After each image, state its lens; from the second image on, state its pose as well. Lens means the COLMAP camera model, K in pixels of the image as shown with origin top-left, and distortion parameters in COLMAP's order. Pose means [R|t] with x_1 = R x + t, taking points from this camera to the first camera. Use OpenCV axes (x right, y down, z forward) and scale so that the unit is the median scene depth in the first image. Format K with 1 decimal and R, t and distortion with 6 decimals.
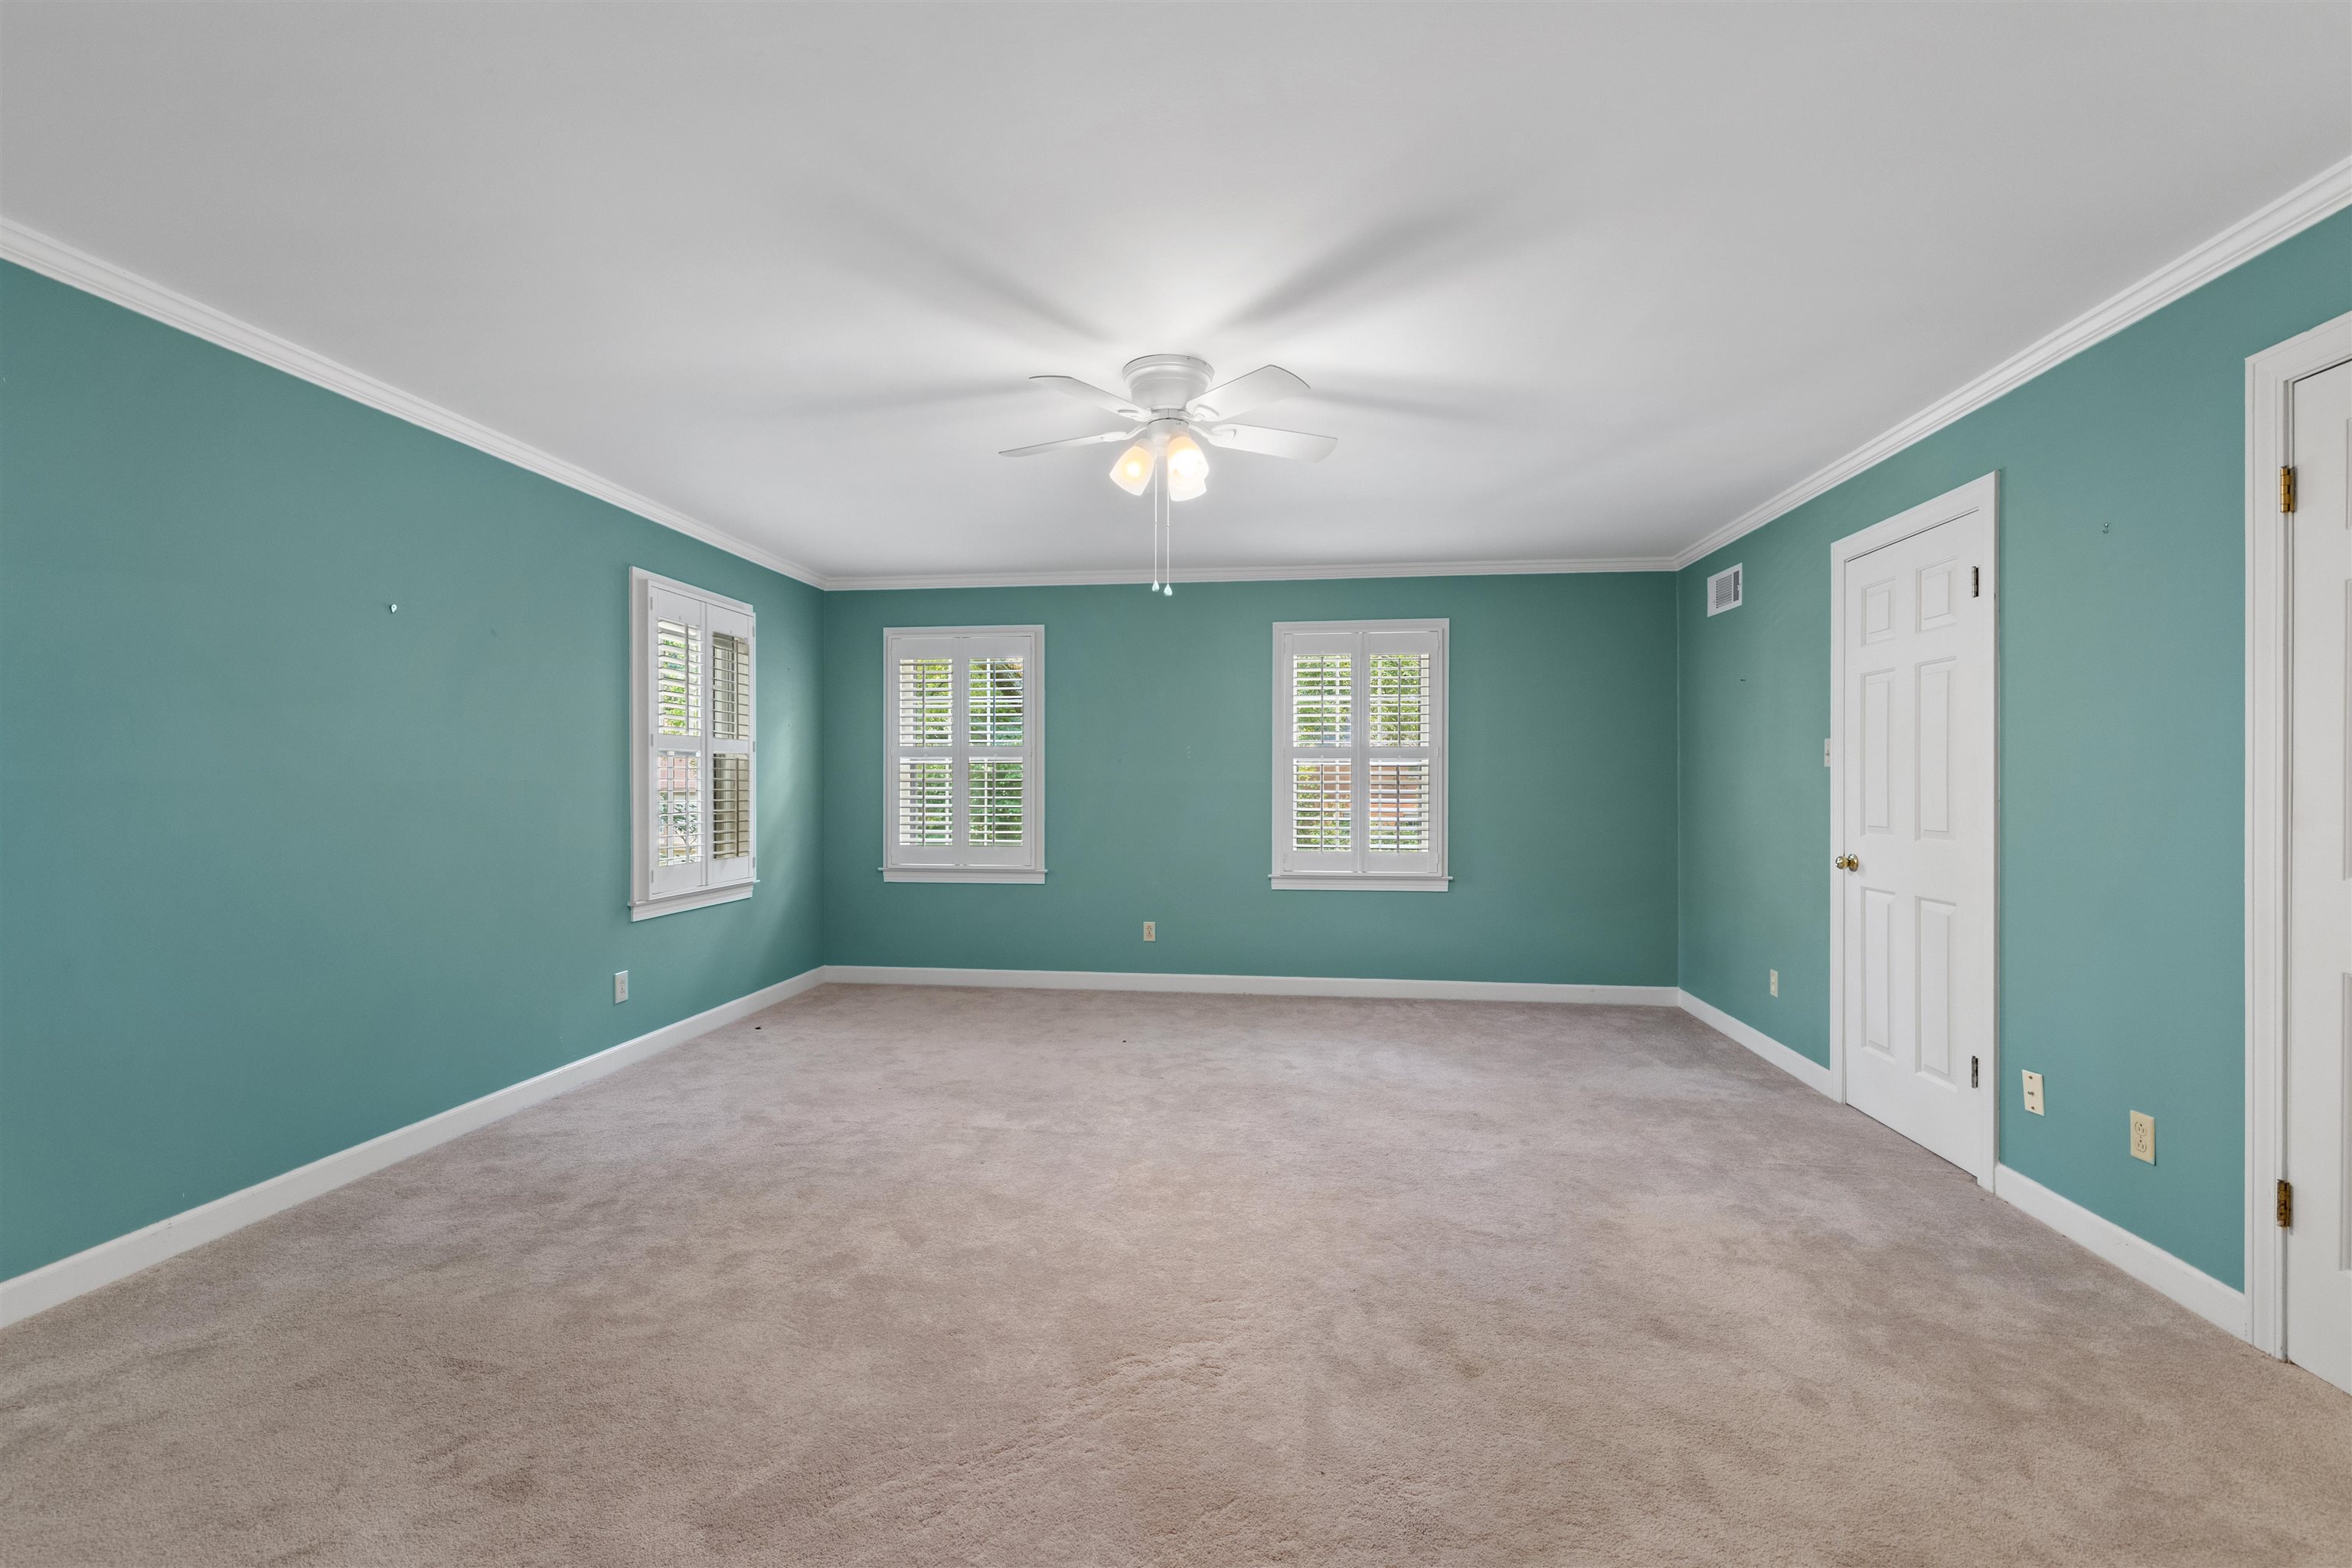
lens RADIAL K [[1024.0, 0, 1179.8], [0, 1024.0, 774.1], [0, 0, 1]] dist [-0.000434, 0.001050]
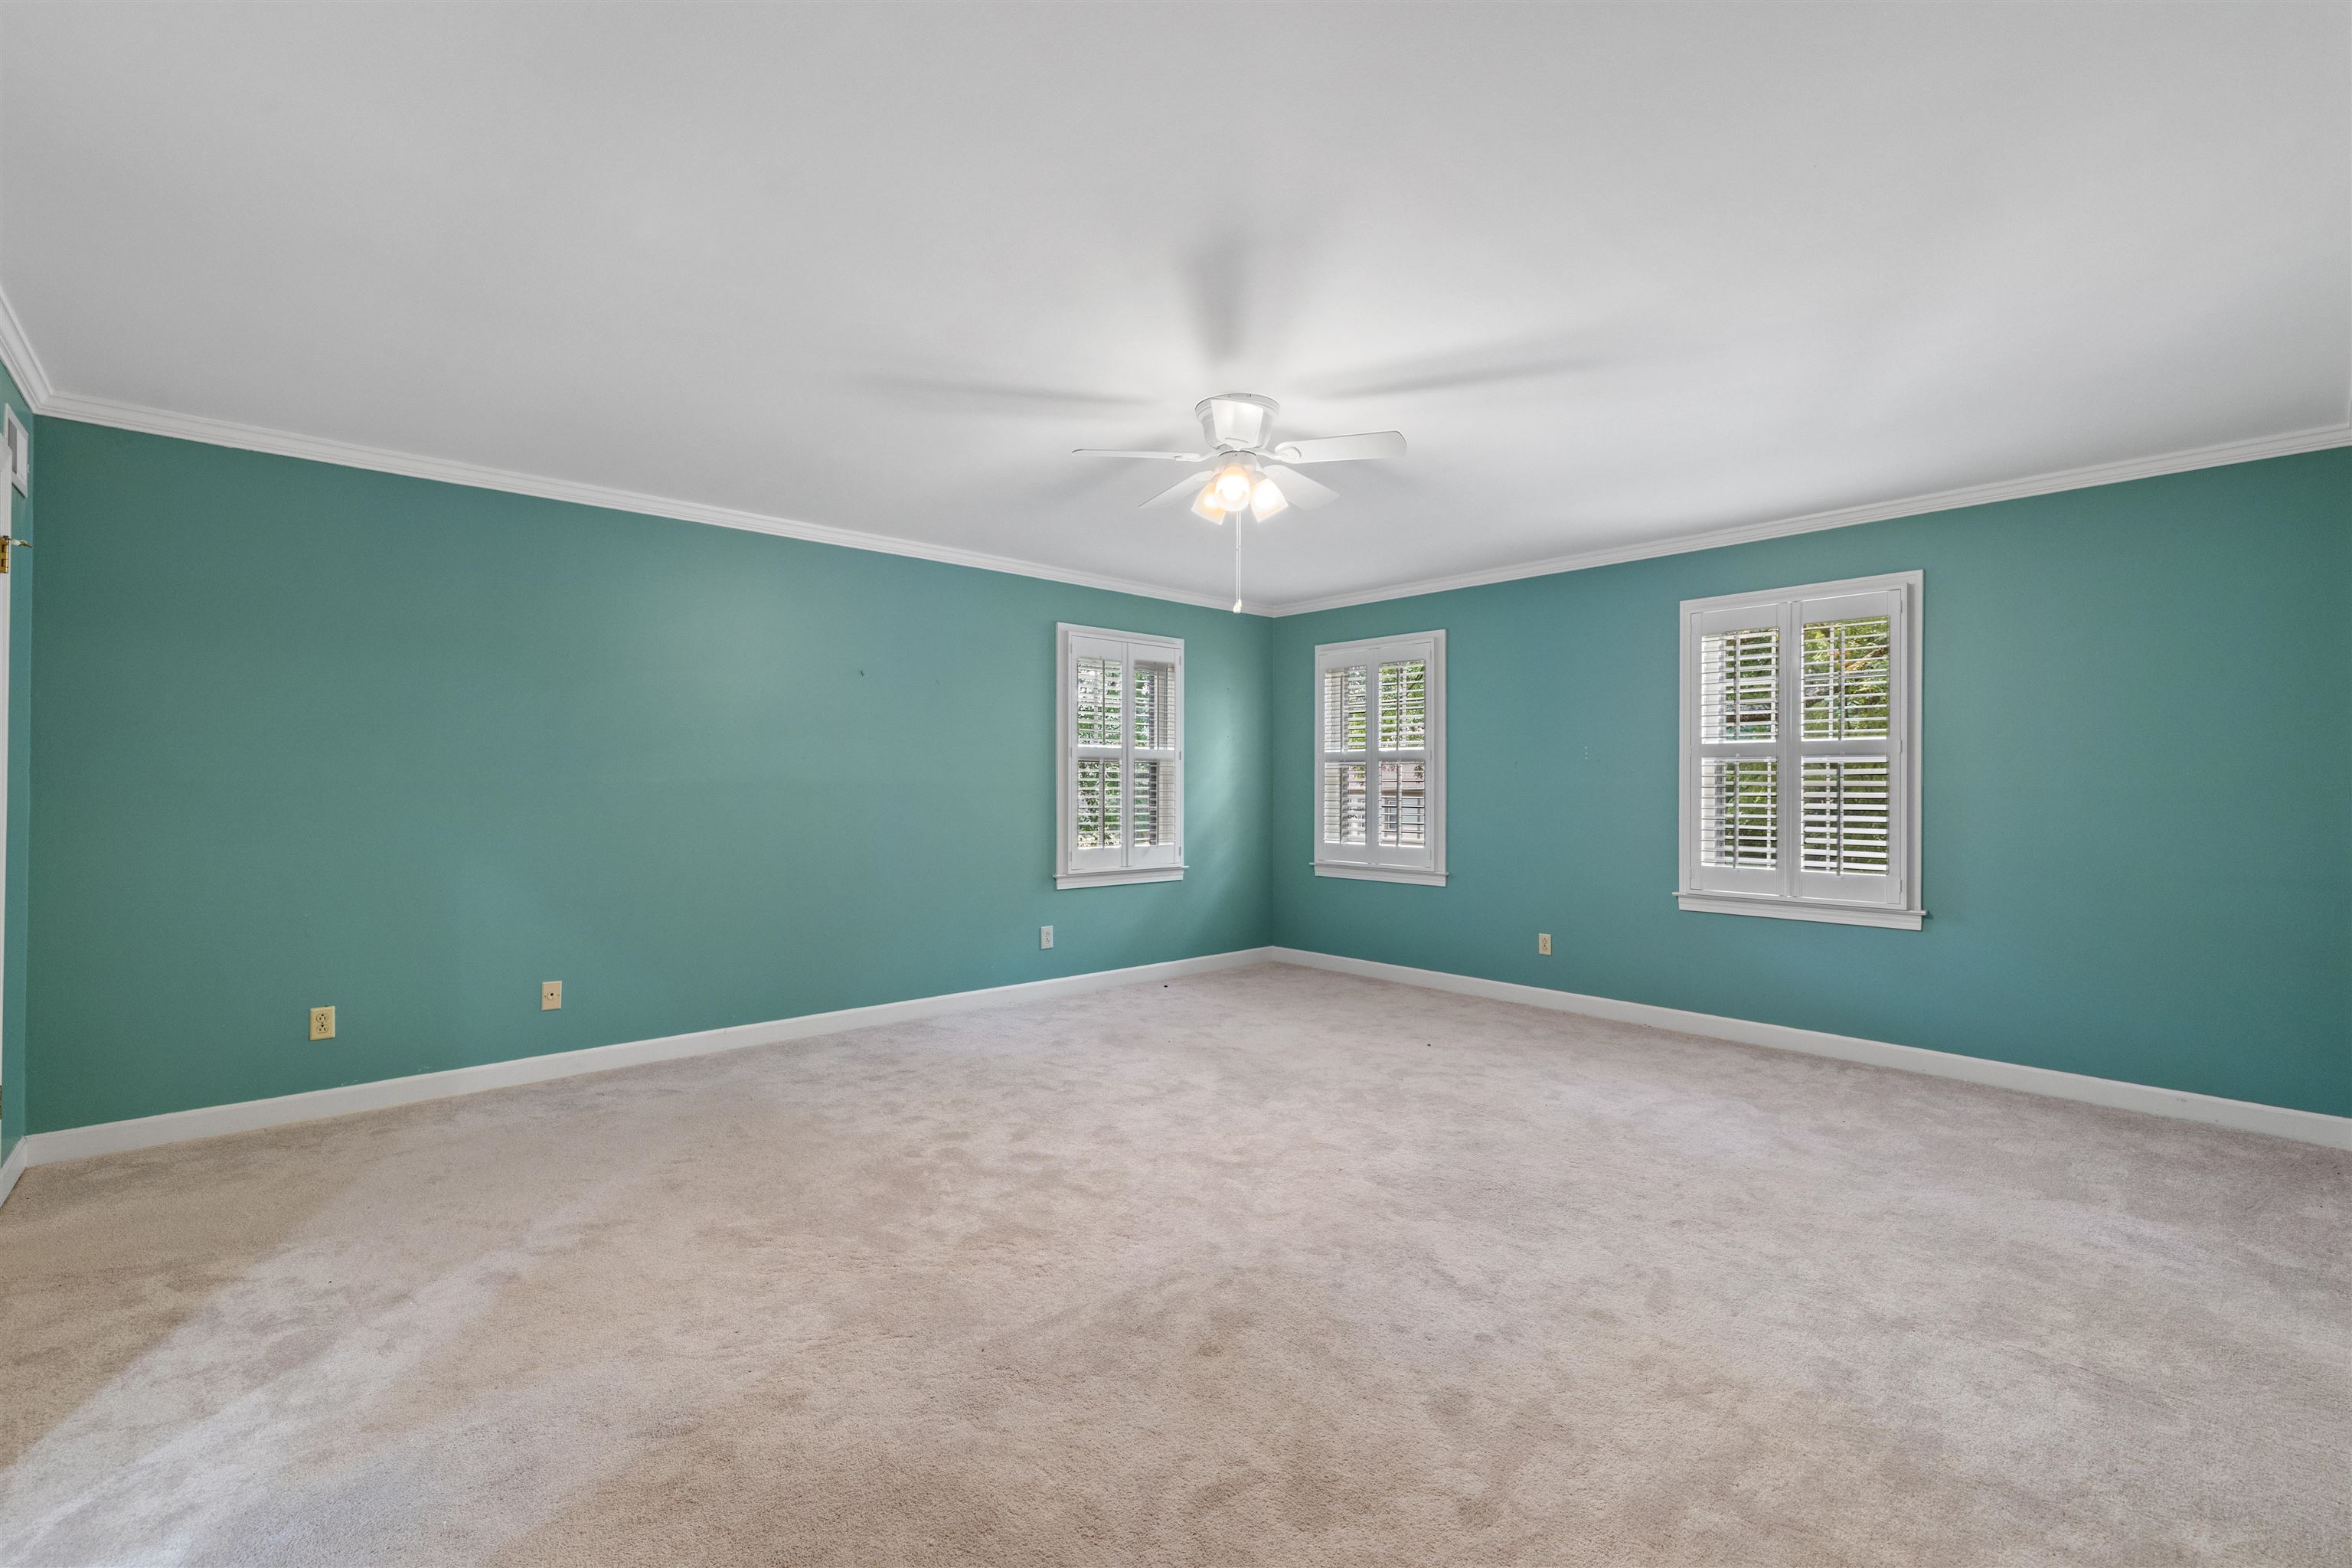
lens RADIAL K [[1024.0, 0, 1179.8], [0, 1024.0, 774.1], [0, 0, 1]] dist [-0.000434, 0.001050]
pose [[0.760575, -0.006029, -0.649222, 0.472402], [0.002652, 0.999977, -0.006180, 0.003480], [0.649245, 0.002979, 0.760574, 0.096879]]
